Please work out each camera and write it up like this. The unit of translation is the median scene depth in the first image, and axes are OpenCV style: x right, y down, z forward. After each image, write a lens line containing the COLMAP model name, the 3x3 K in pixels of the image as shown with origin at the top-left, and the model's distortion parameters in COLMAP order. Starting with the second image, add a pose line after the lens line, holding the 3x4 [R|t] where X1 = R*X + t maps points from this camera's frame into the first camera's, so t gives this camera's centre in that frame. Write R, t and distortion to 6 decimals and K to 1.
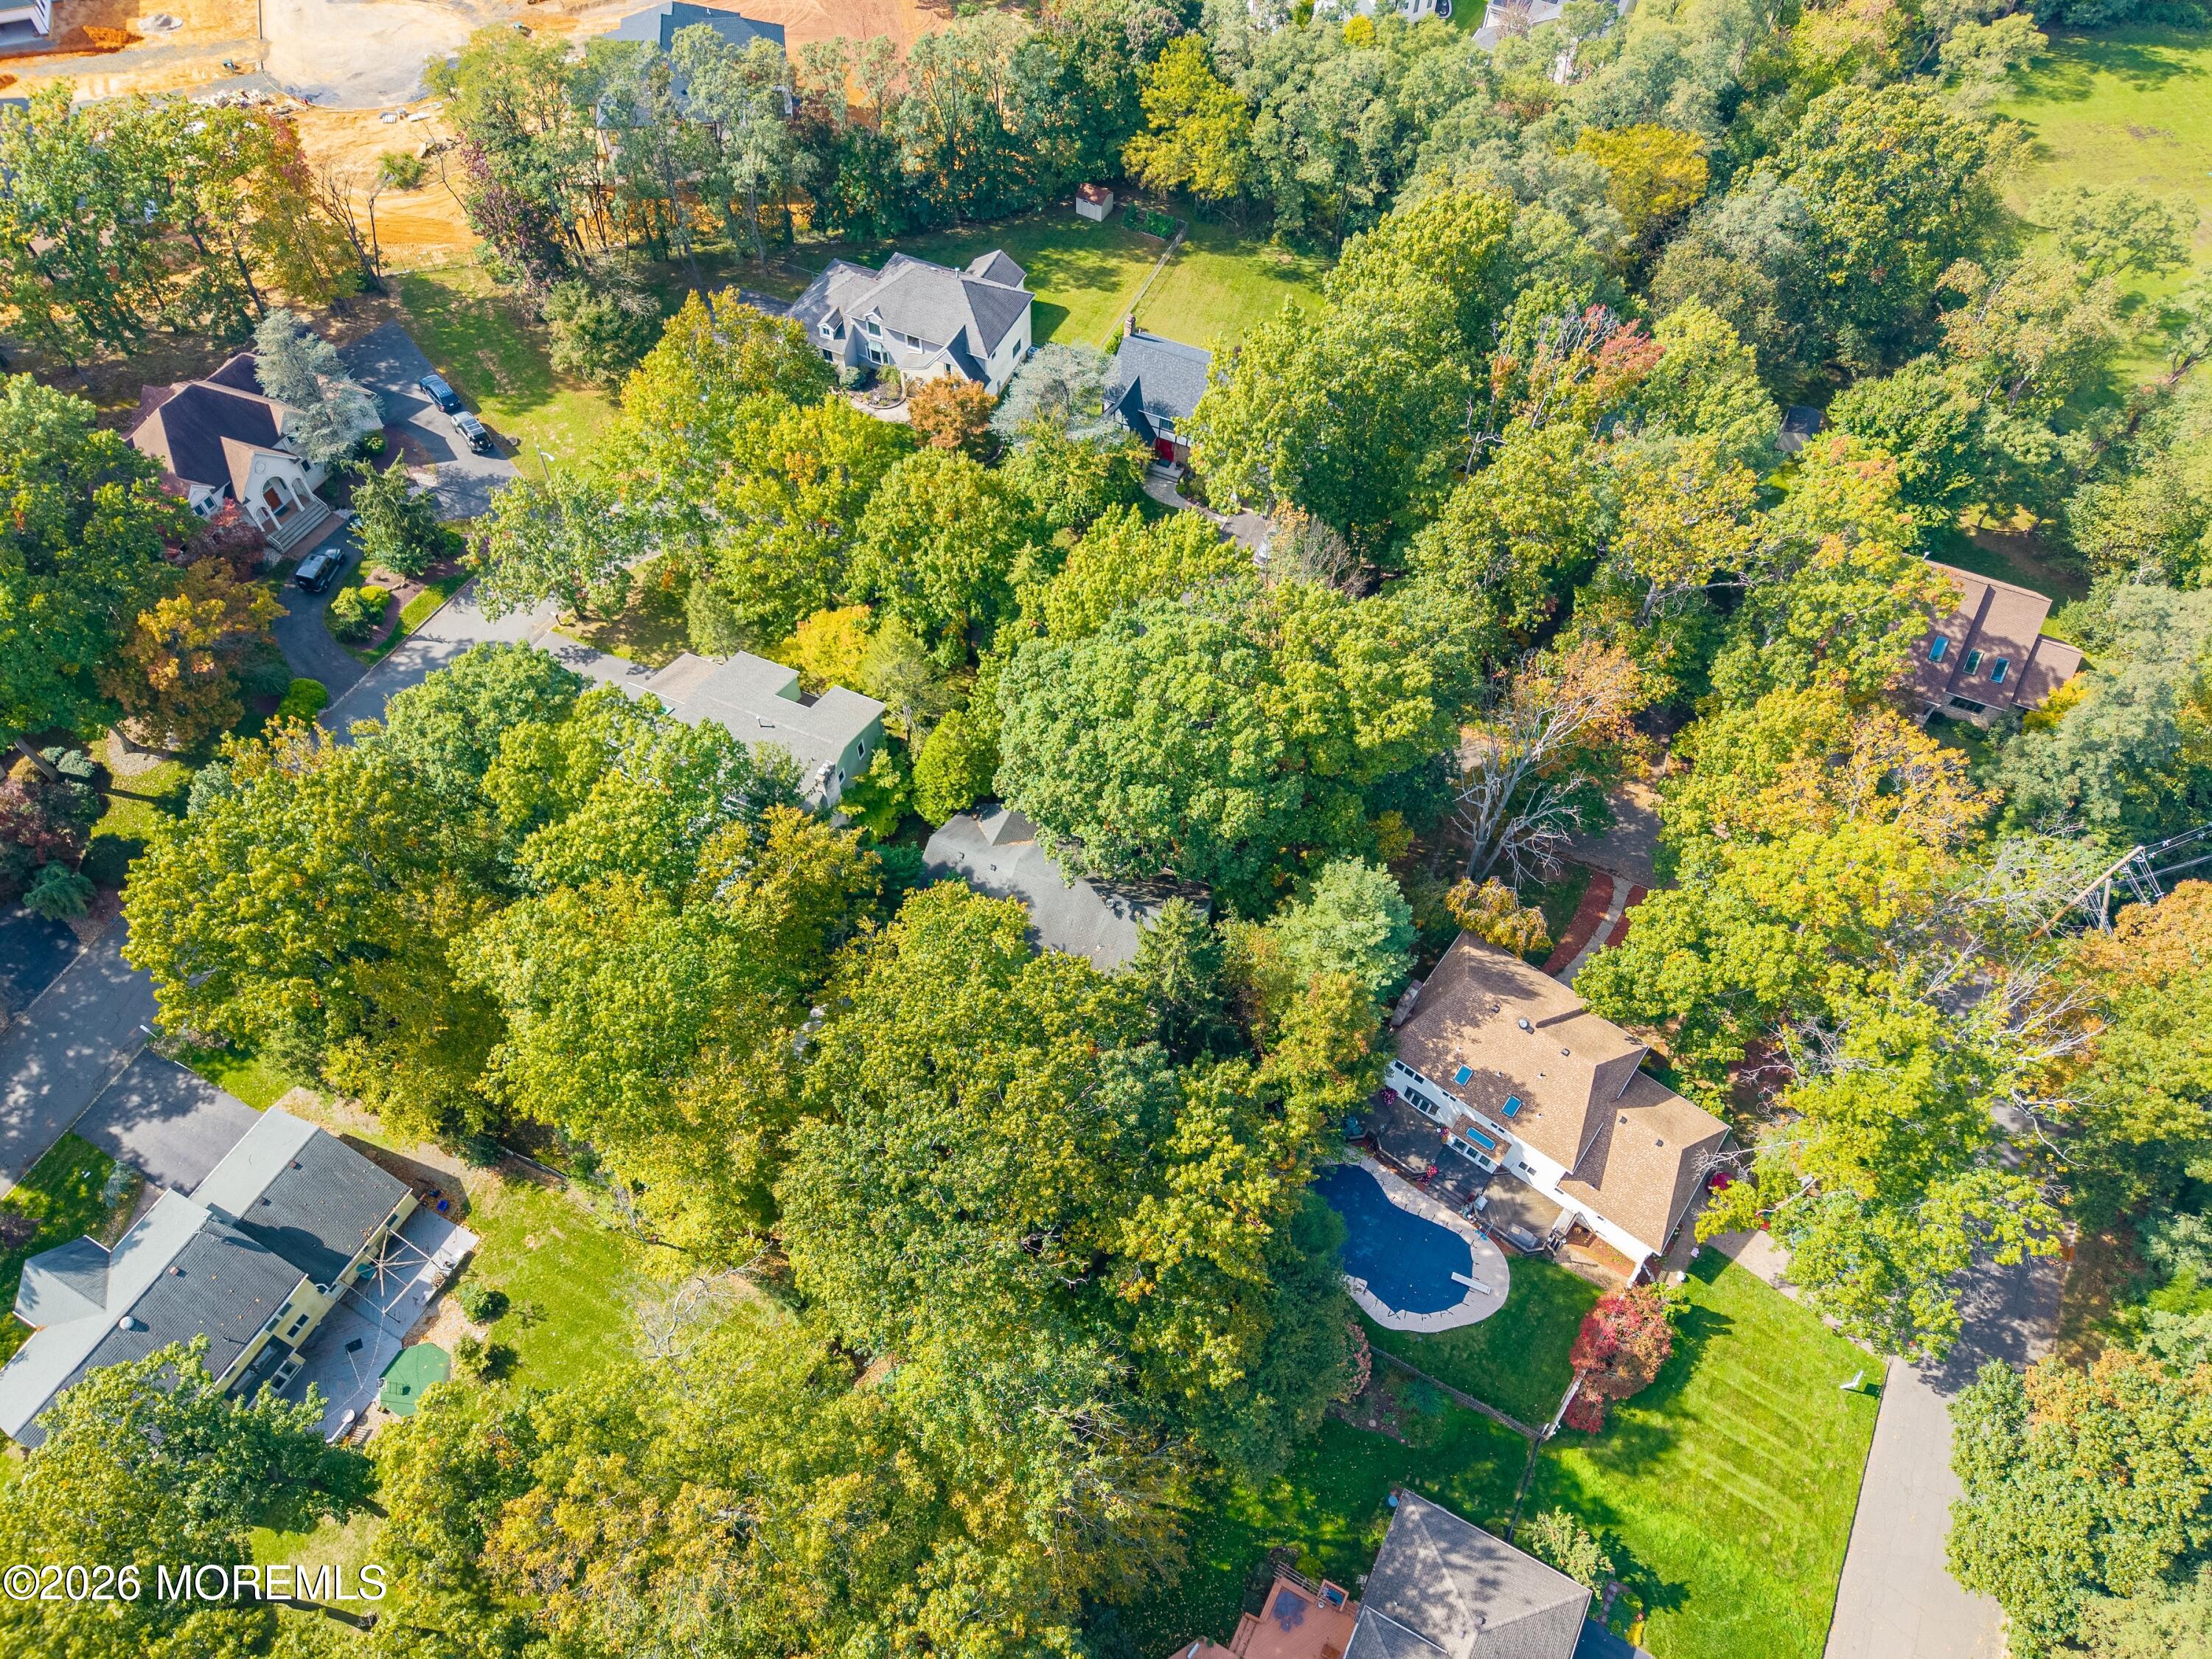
lens RADIAL K [[1458.5, 0, 1106.0], [0, 1458.5, 829.5], [0, 0, 1]] dist [0.020789, -0.020806]
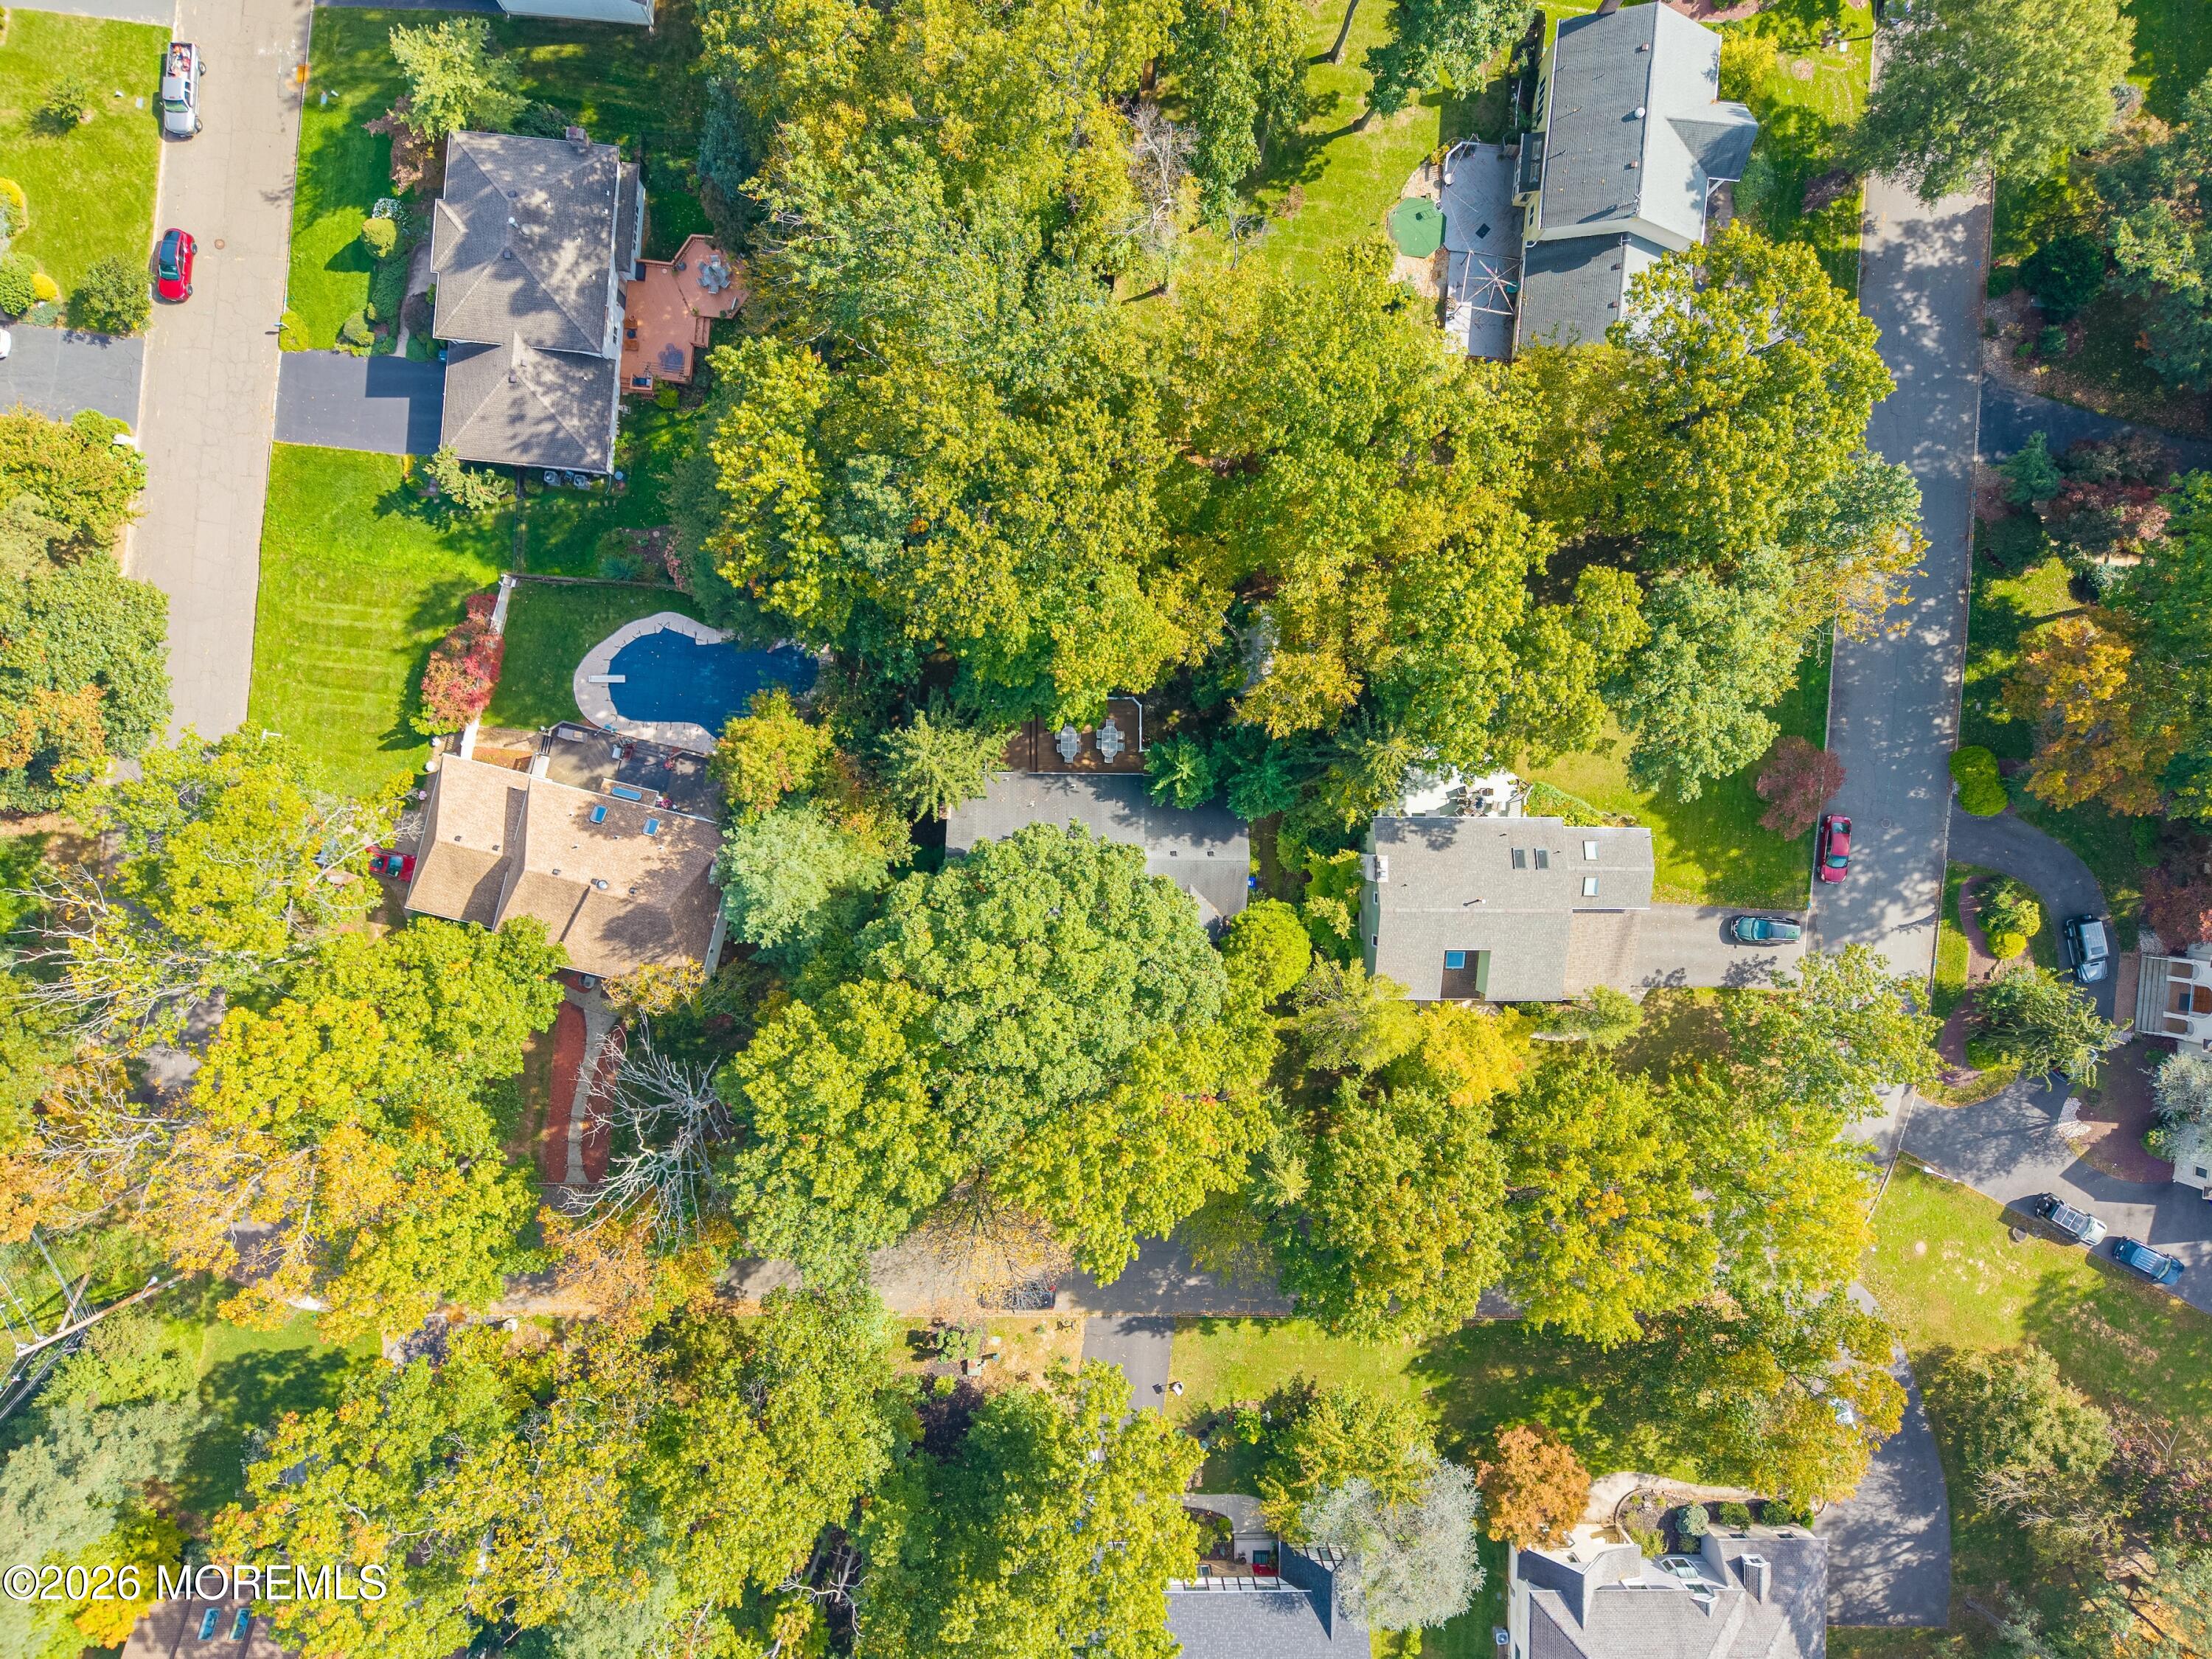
lens RADIAL K [[1458.5, 0, 1106.0], [0, 1458.5, 829.5], [0, 0, 1]] dist [0.020789, -0.020806]
pose [[-0.919168, 0.390999, -0.047429, 0.001881], [-0.355398, -0.771459, 0.527772, -0.474310], [0.169769, 0.501968, 0.848061, 0.185931]]
